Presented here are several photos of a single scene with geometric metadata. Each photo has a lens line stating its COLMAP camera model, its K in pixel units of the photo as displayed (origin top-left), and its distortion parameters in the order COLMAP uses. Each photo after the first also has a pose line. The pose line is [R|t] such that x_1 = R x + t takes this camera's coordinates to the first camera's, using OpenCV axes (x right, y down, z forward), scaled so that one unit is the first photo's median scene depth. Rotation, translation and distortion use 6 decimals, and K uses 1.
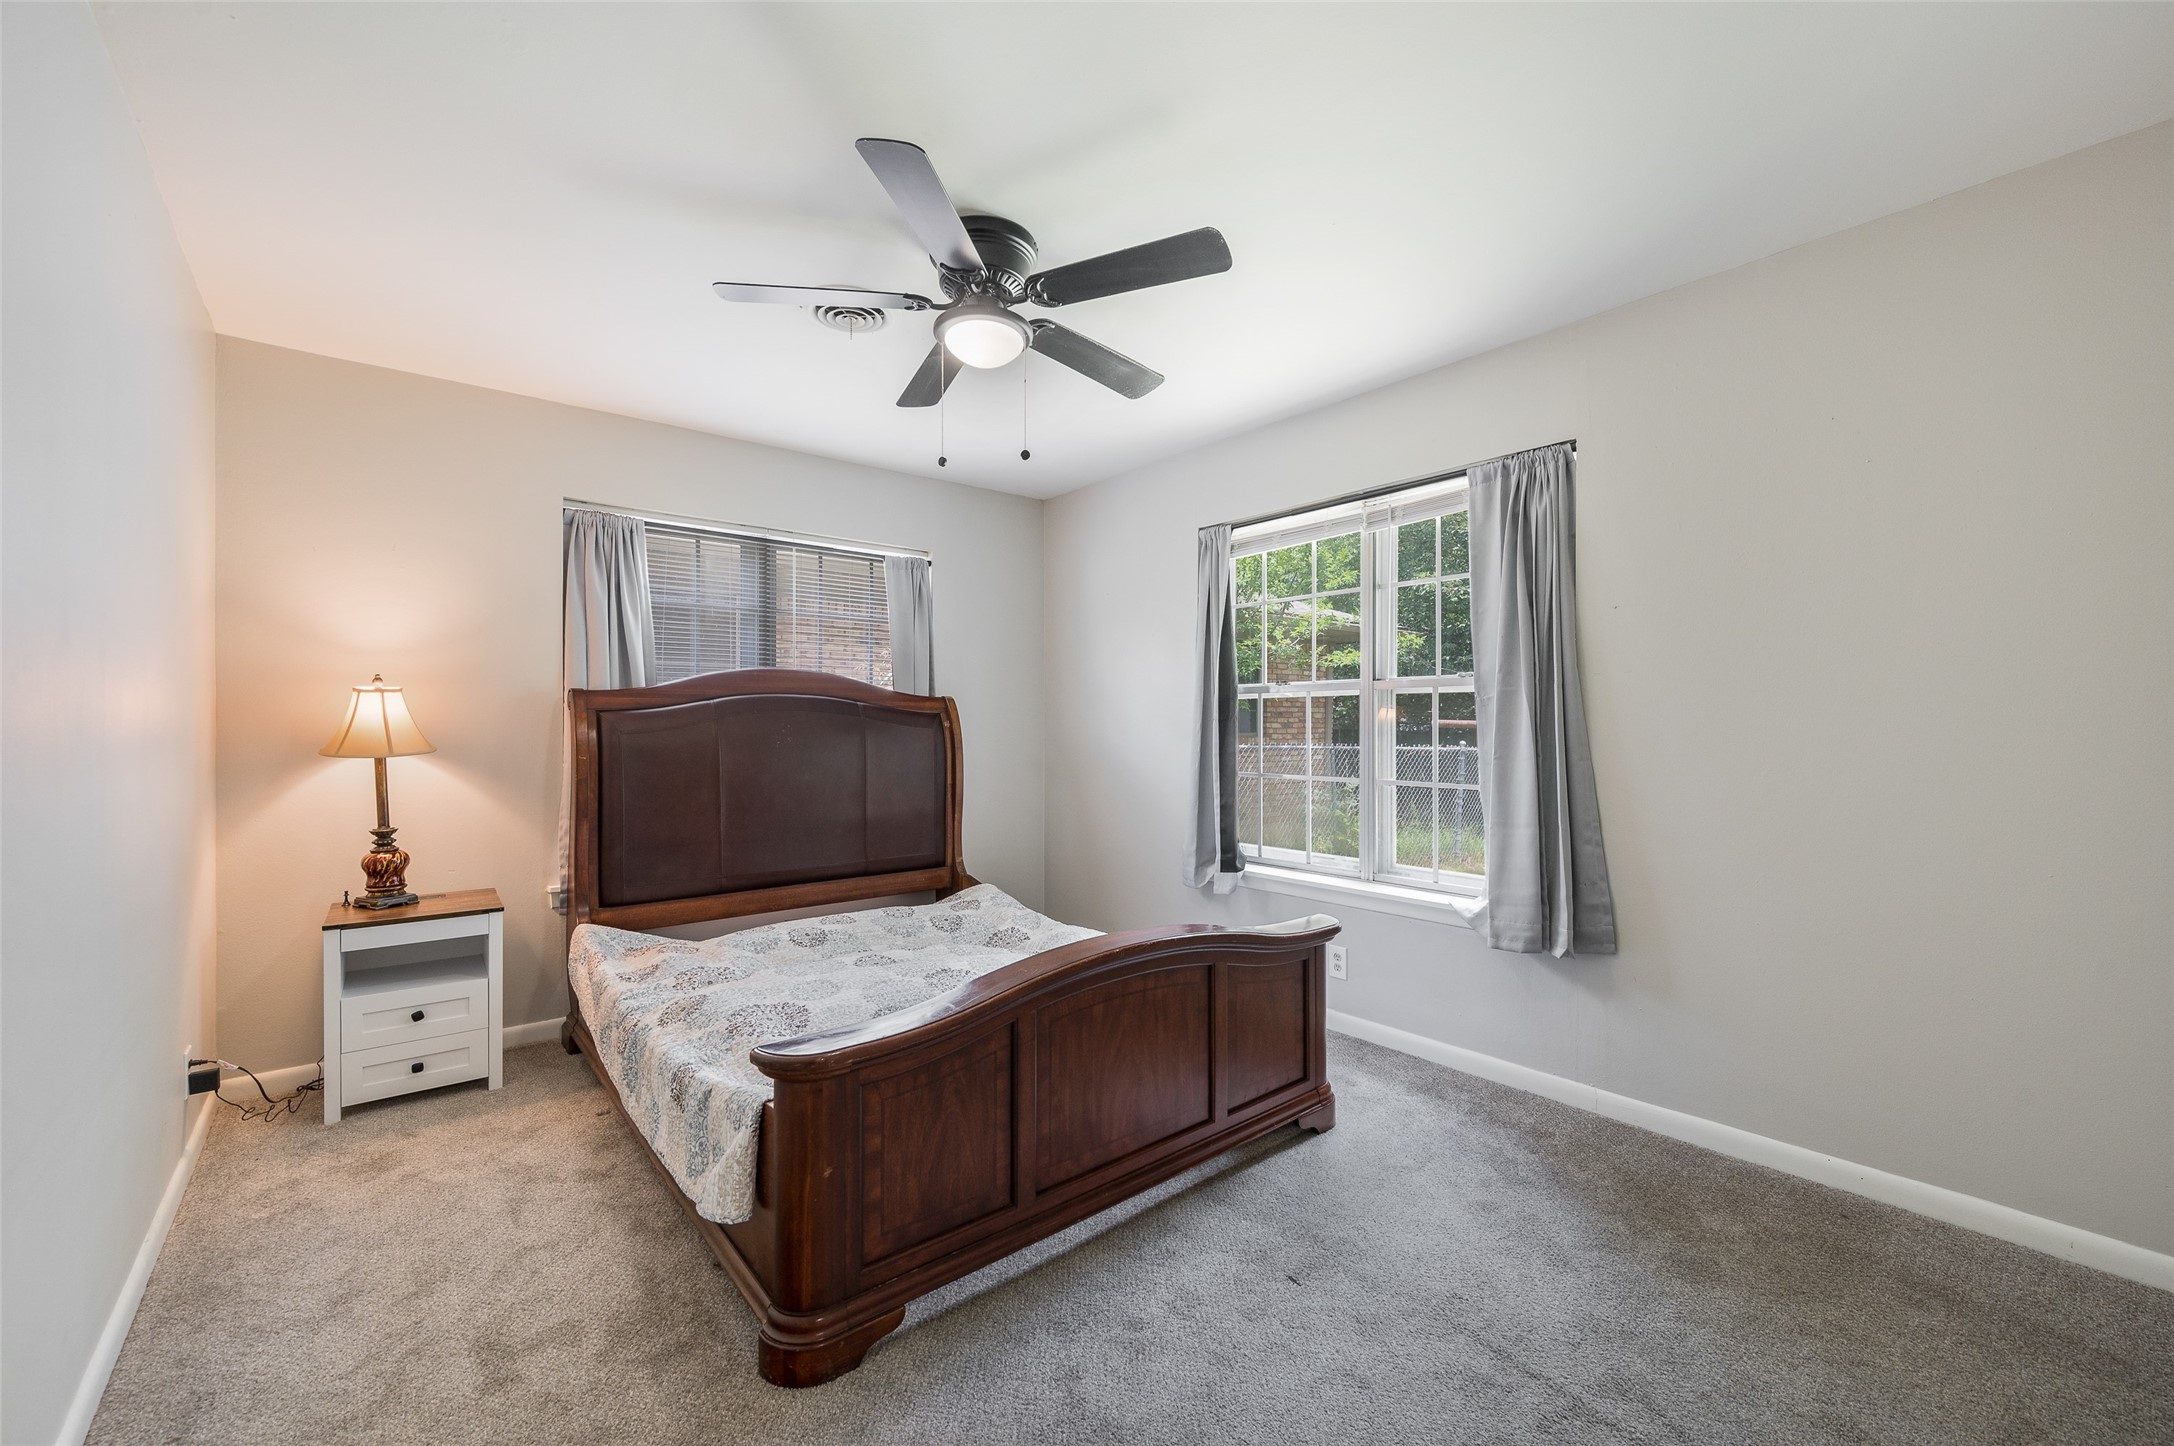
lens RADIAL K [[866.4, 0, 1087.0], [0, 866.4, 723.0], [0, 0, 1]] dist [-0.001297, -0.000106]
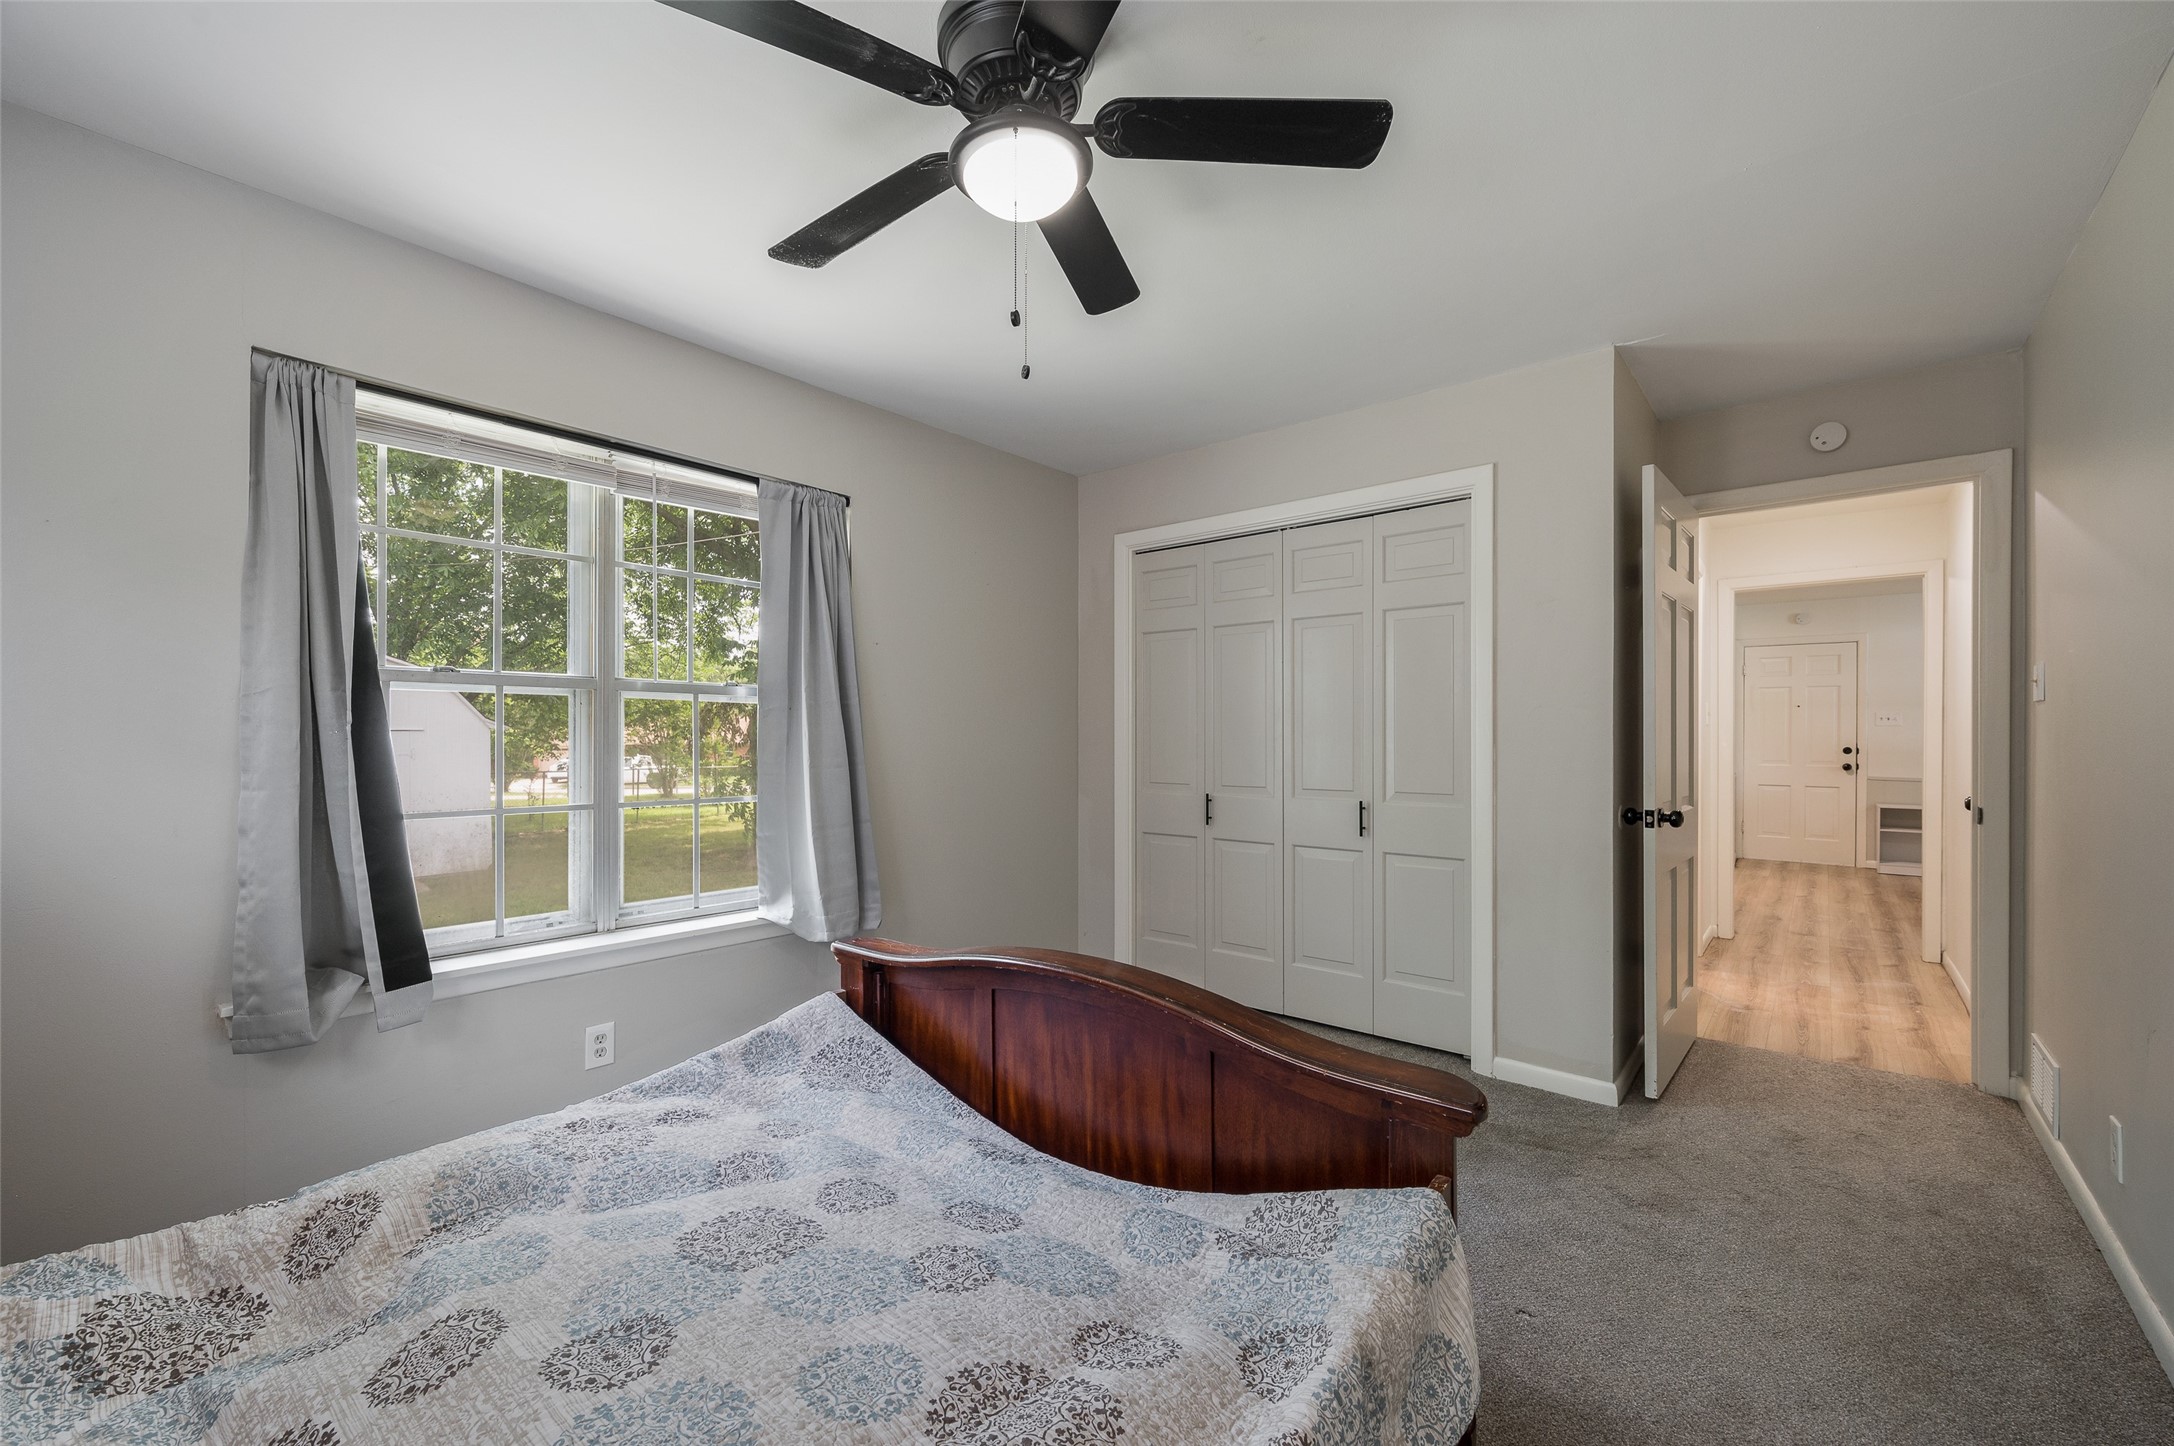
lens RADIAL K [[880.6, 0, 1085.0], [0, 880.6, 742.2], [0, 0, 1]] dist [-0.001124, -0.000029]
pose [[-0.184527, -0.002220, 0.982825, -0.550890], [-0.004256, 0.999990, 0.001460, 0.005814], [-0.982818, -0.003913, -0.184535, 0.723966]]
